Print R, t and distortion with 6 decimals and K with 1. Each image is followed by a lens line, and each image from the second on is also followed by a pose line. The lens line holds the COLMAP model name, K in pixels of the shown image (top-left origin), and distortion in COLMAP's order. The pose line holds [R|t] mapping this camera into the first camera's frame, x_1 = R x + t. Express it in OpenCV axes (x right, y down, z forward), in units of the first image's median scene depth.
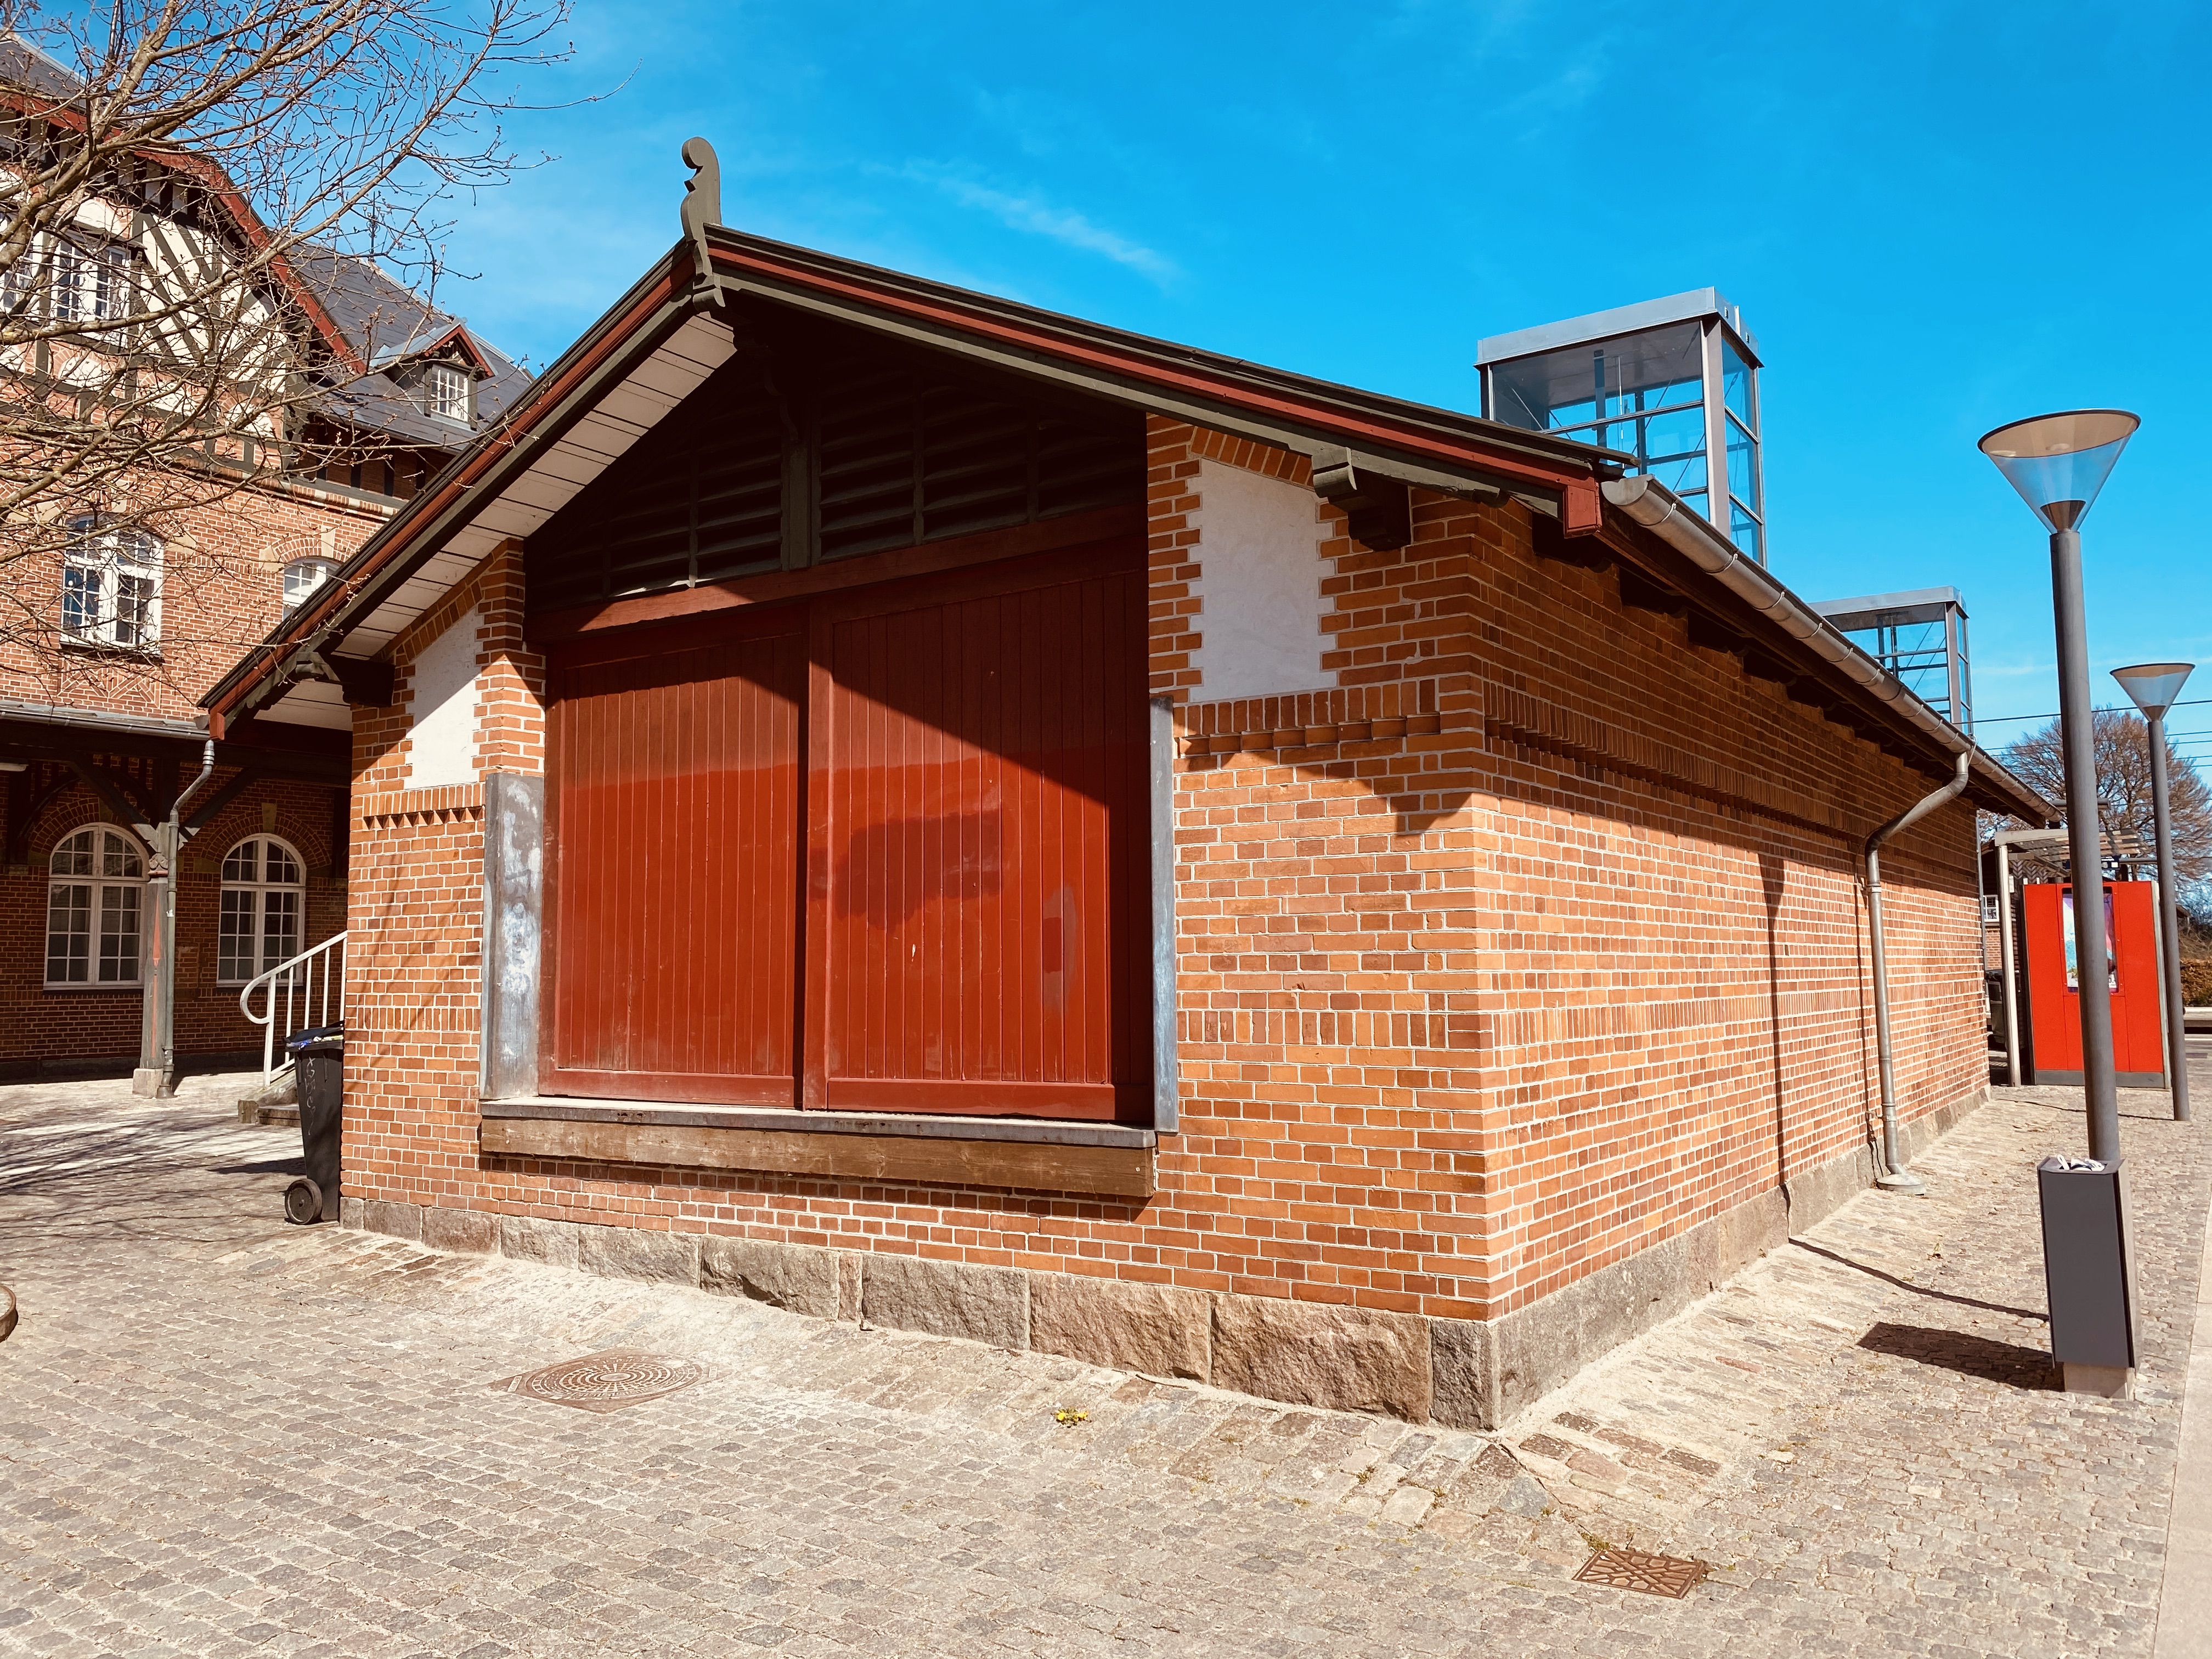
lens RADIAL K [[1677.9, 0, 1121.8], [0, 1677.9, 835.4], [0, 0, 1]] dist [0.020260, -0.024104]
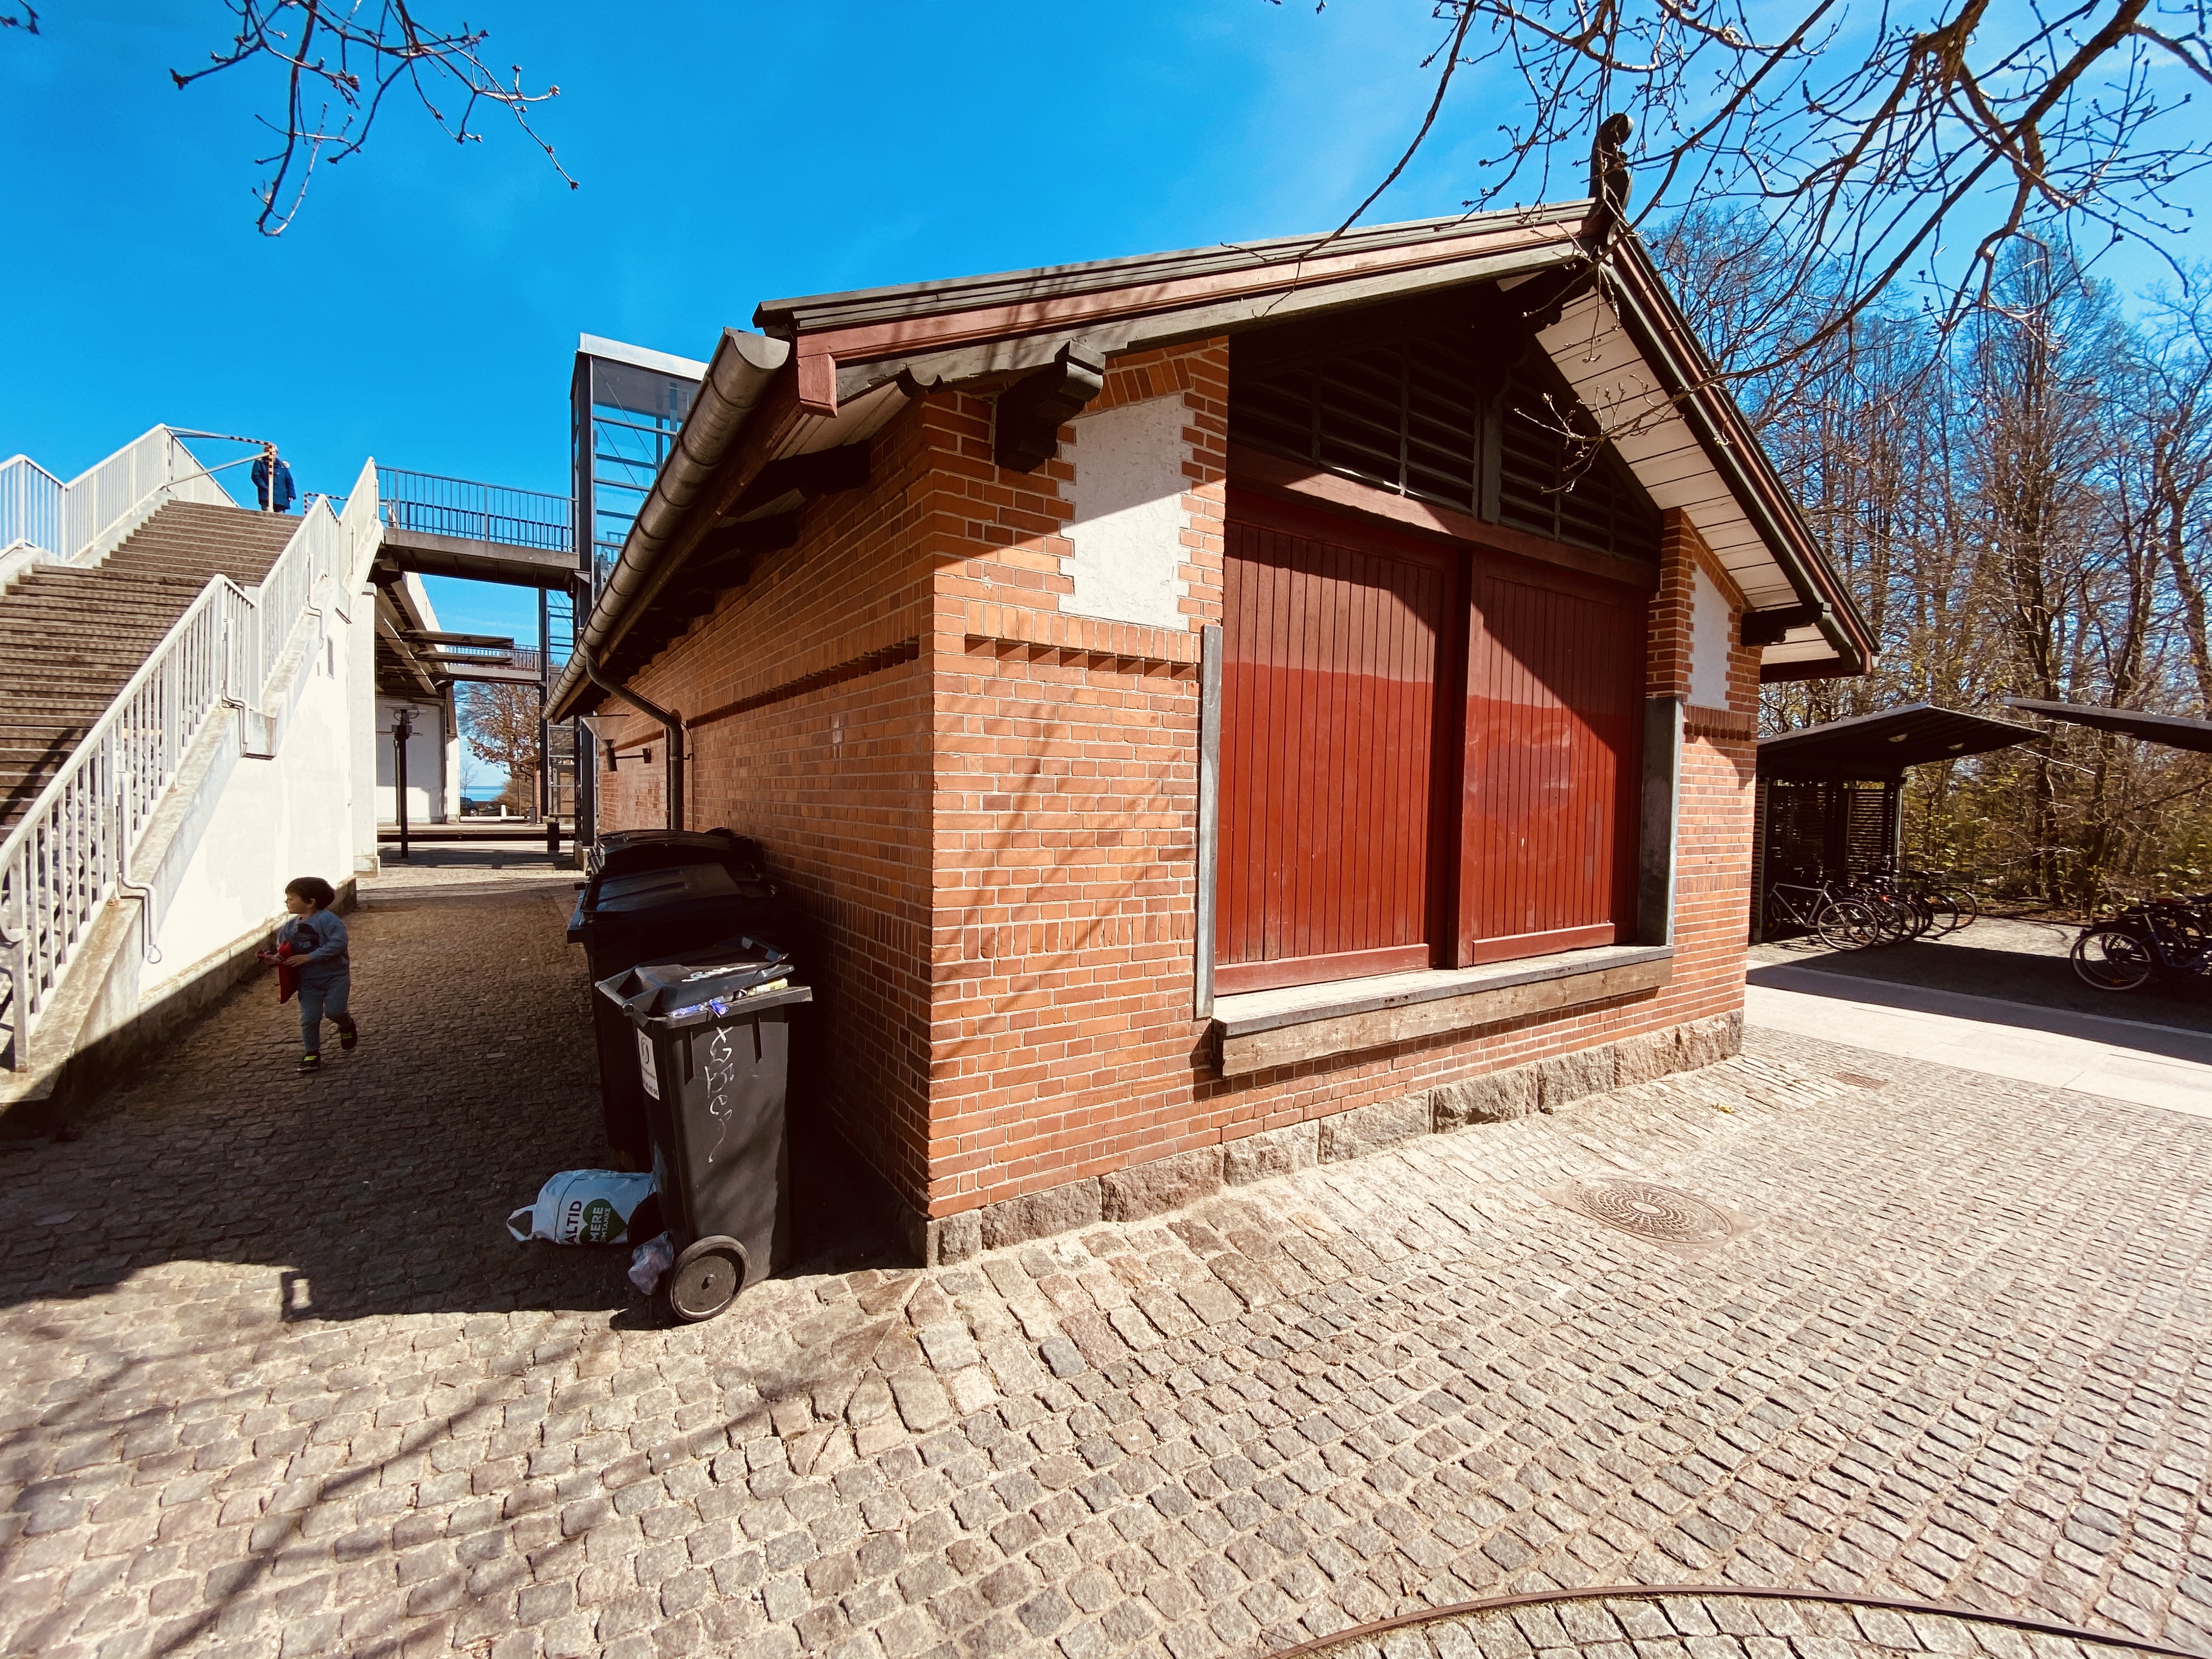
lens RADIAL K [[893.9, 0, 1098.5], [0, 893.9, 838.1], [0, 0, 1]] dist [0.005151, -0.011346]
pose [[0.408315, -0.030135, 0.912344, -0.834416], [-0.099976, 0.991966, 0.077509, 0.038753], [-0.907350, -0.122861, 0.402022, 0.910114]]
